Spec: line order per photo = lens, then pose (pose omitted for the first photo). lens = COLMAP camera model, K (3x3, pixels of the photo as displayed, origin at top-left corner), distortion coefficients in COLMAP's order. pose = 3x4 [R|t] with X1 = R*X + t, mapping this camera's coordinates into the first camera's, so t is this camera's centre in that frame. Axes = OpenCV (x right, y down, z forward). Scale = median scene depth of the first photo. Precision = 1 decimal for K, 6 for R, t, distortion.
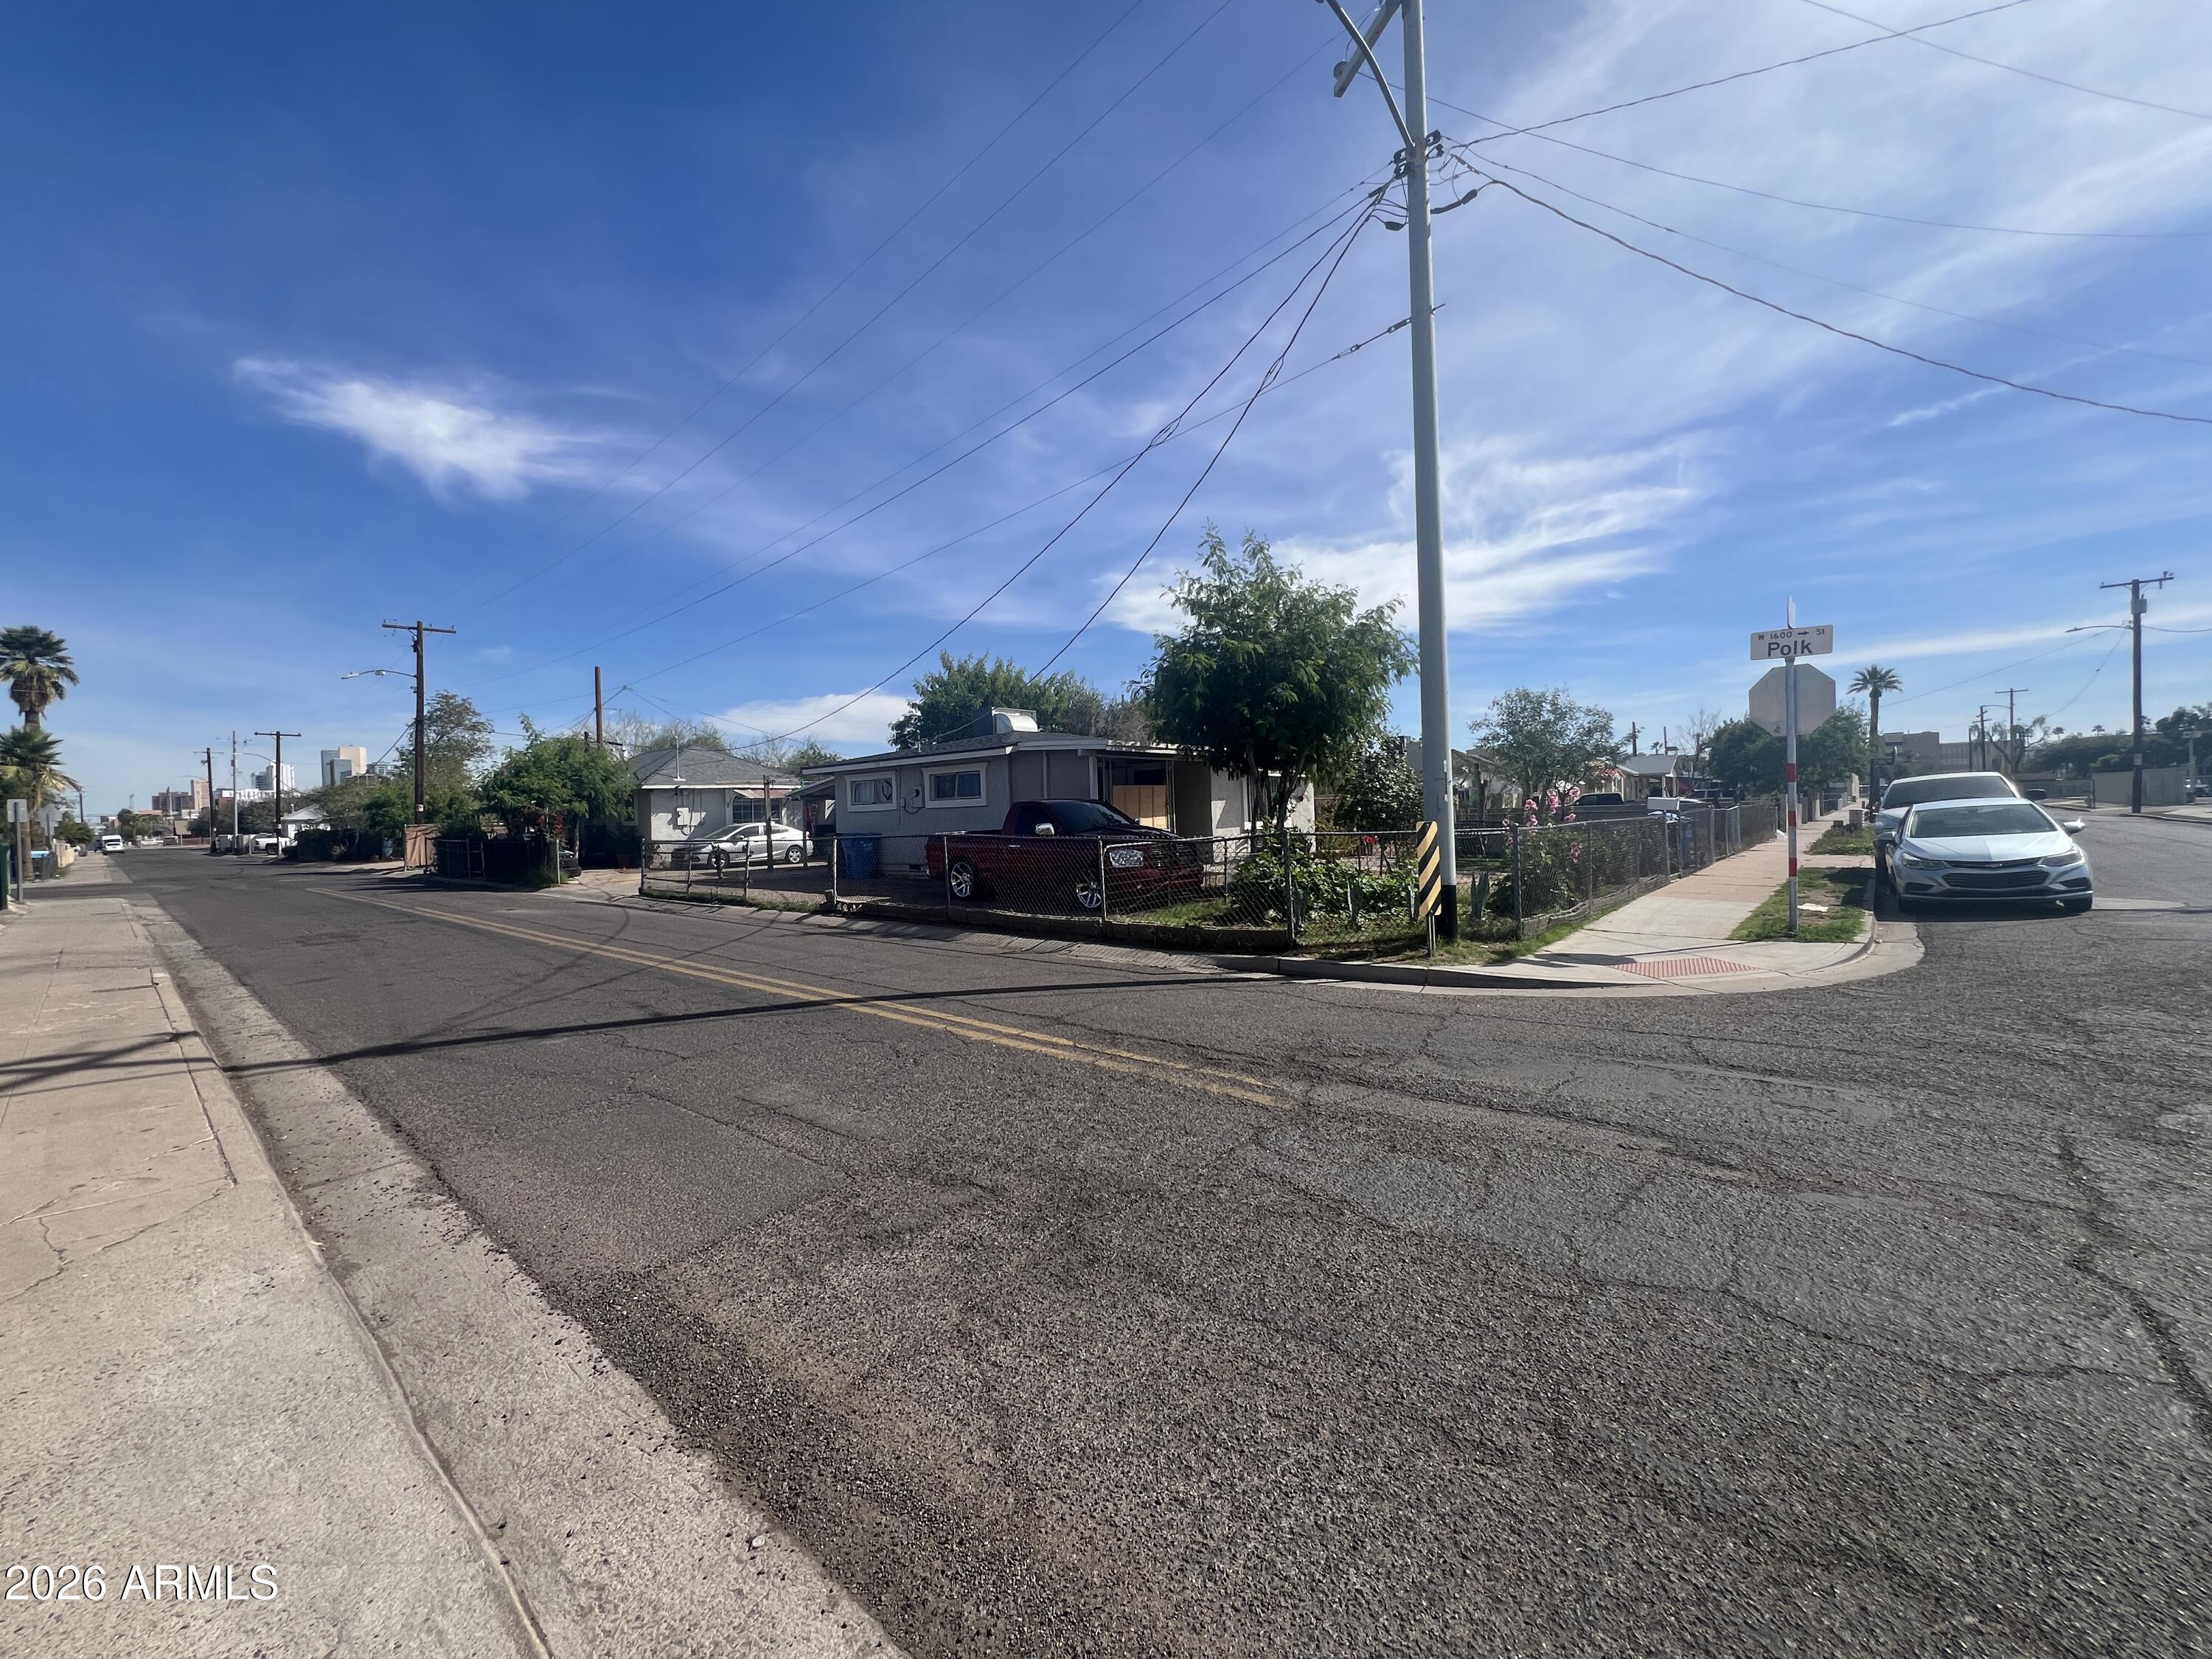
lens RADIAL K [[882.9, 0, 1105.6], [0, 882.9, 833.3], [0, 0, 1]] dist [-0.011426, 0.001268]
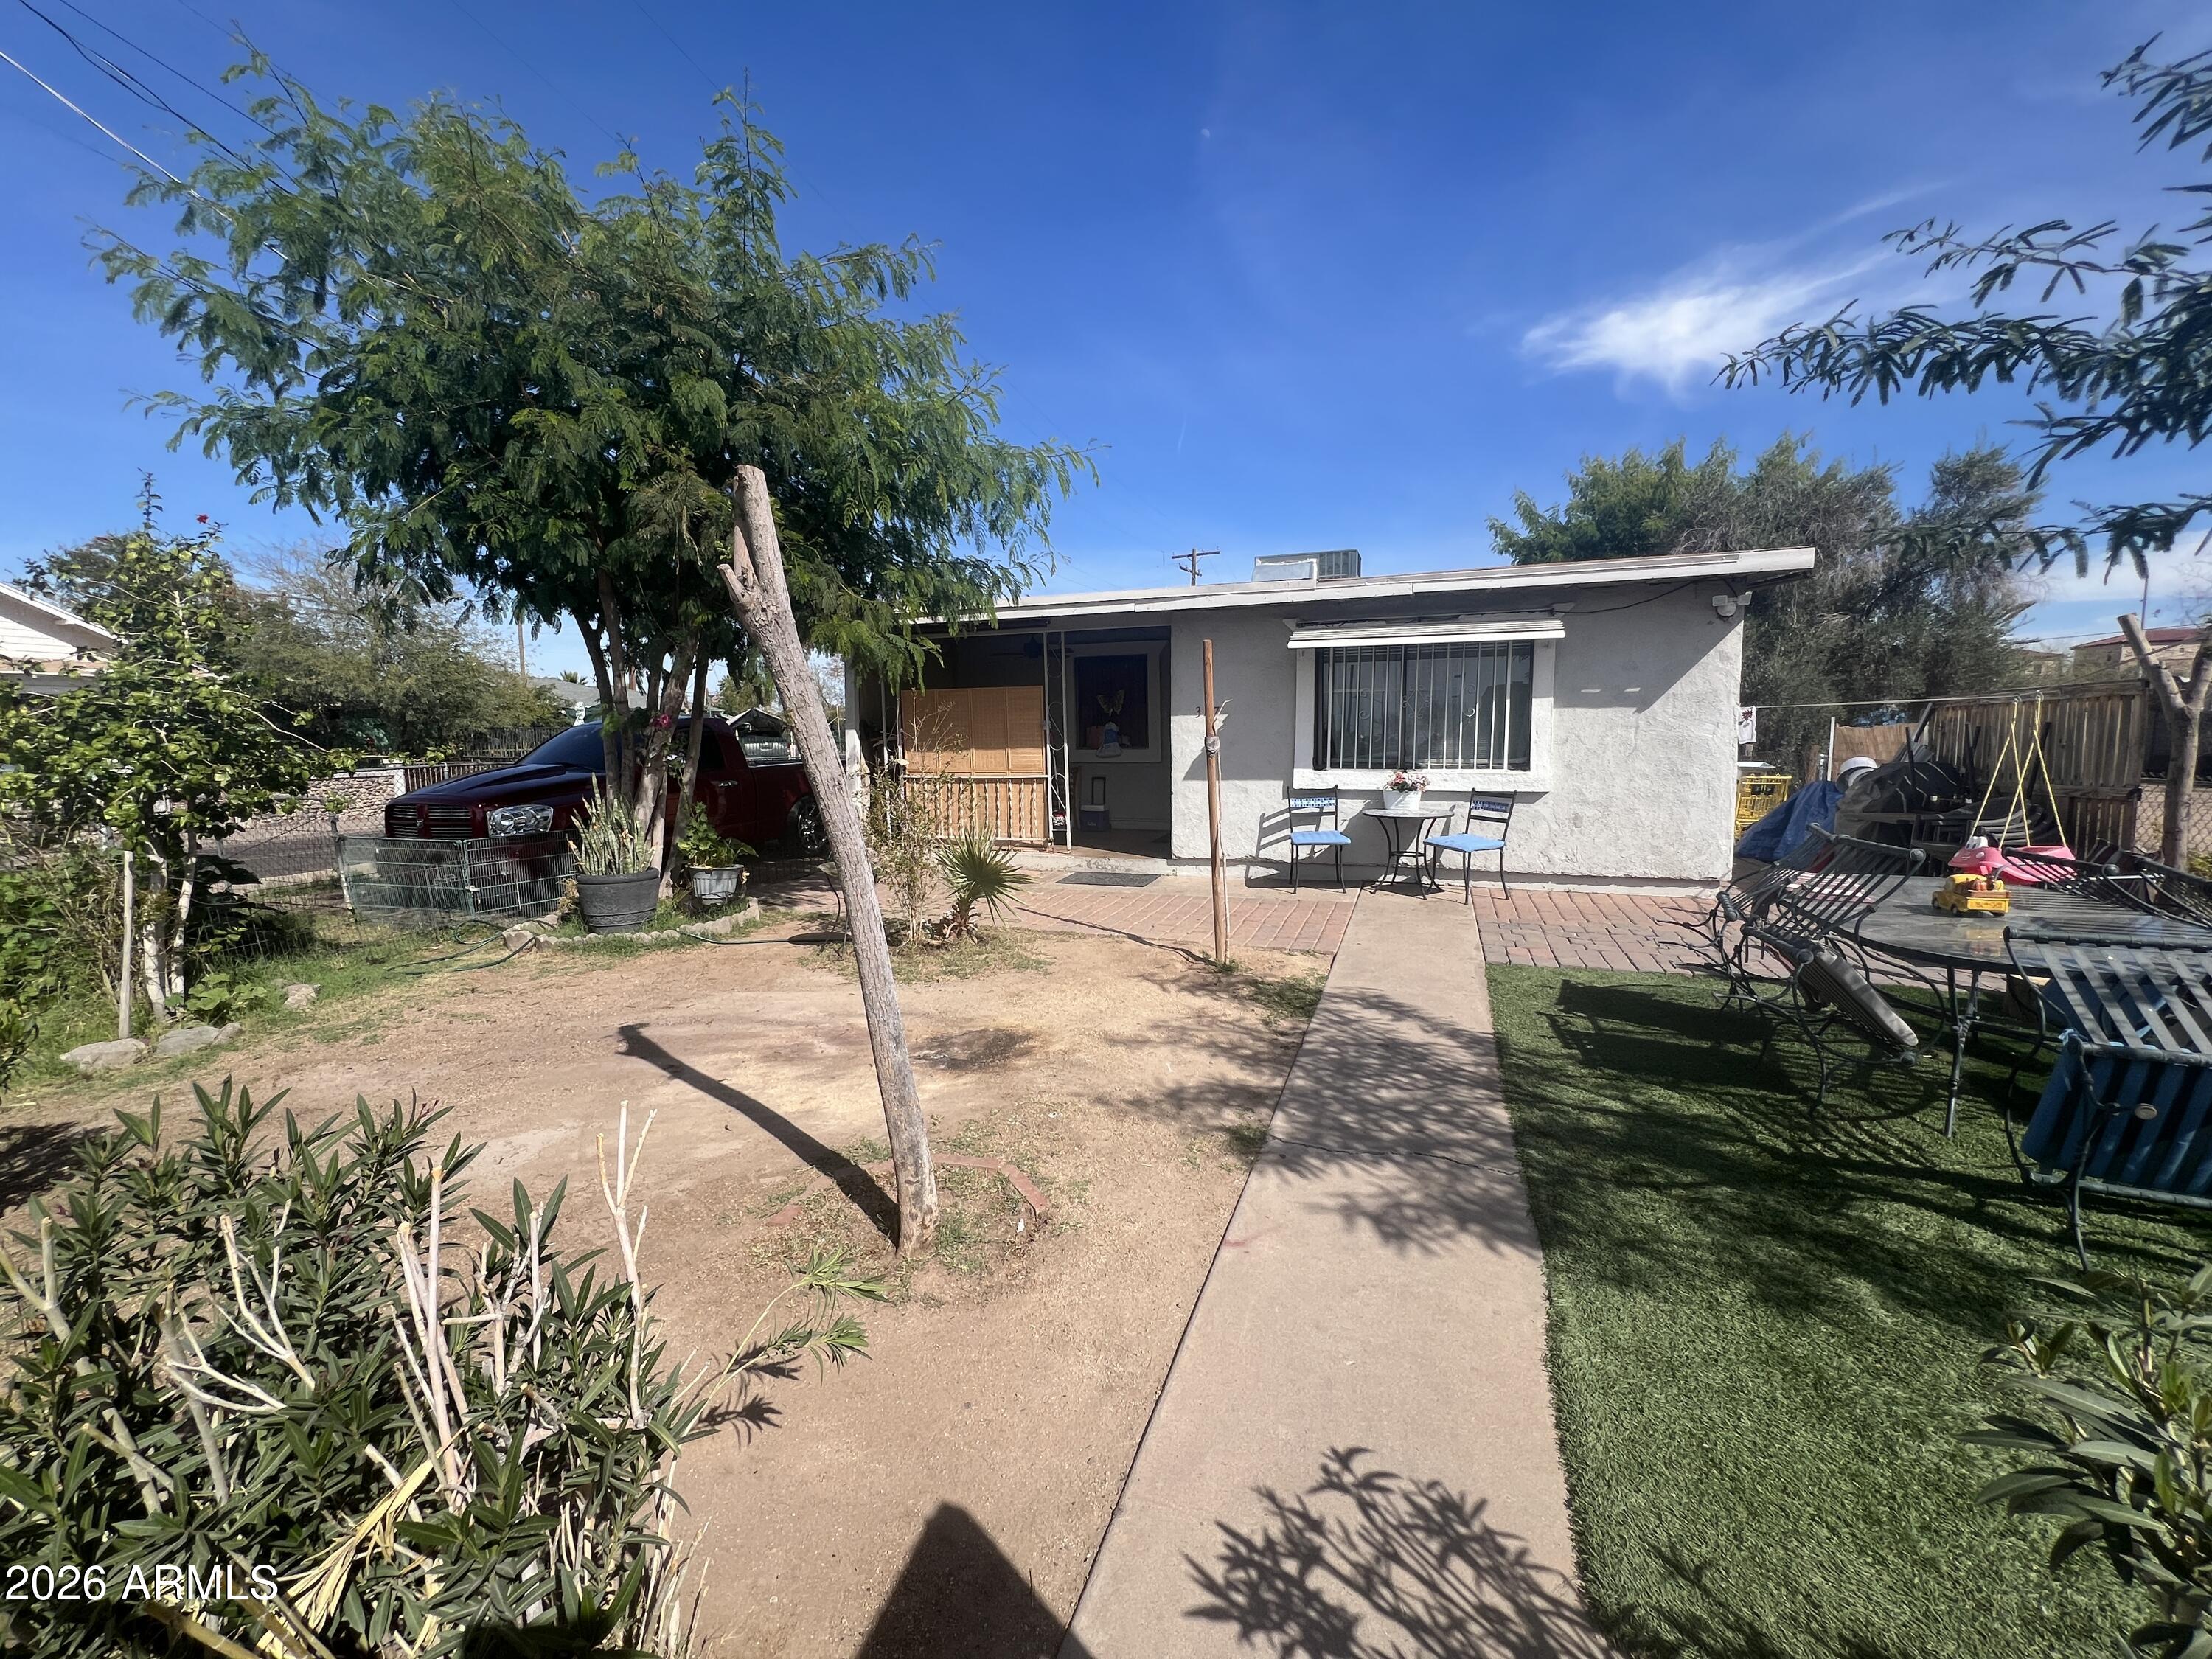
lens RADIAL K [[882.9, 0, 1096.1], [0, 882.9, 829.6], [0, 0, 1]] dist [-0.011426, 0.001268]
pose [[0.353321, 0.117830, -0.928052, 0.516132], [-0.016273, 0.992660, 0.119838, -0.033441], [0.935361, -0.027238, 0.352645, 0.797904]]
